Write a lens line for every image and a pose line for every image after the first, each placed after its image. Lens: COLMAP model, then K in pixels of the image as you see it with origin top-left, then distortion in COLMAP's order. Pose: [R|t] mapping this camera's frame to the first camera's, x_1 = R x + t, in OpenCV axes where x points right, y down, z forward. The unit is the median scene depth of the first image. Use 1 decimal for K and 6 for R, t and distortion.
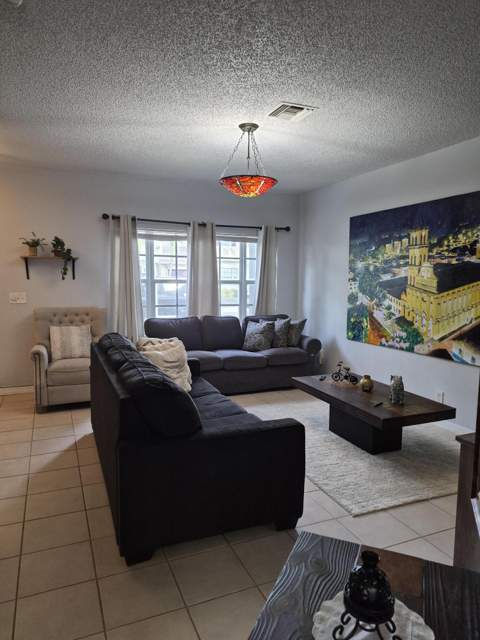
lens RADIAL K [[443.1, 0, 241.0], [0, 443.1, 319.1], [0, 0, 1]] dist [0.044741, -0.019508]
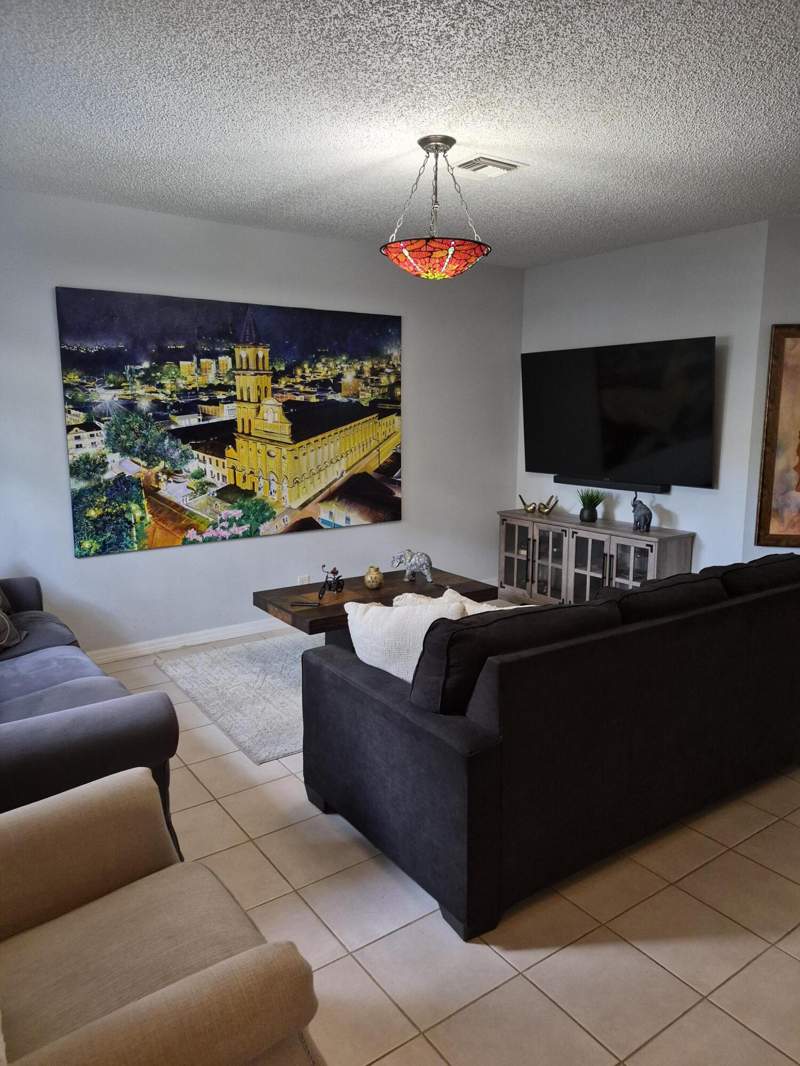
lens RADIAL K [[738.0, 0, 402.6], [0, 738.0, 534.0], [0, 0, 1]] dist [0.044741, -0.019508]
pose [[-0.229883, -0.163406, 0.959402, -0.704127], [0.093348, 0.977556, 0.188865, -0.114031], [-0.968731, 0.132976, -0.209470, 1.023325]]
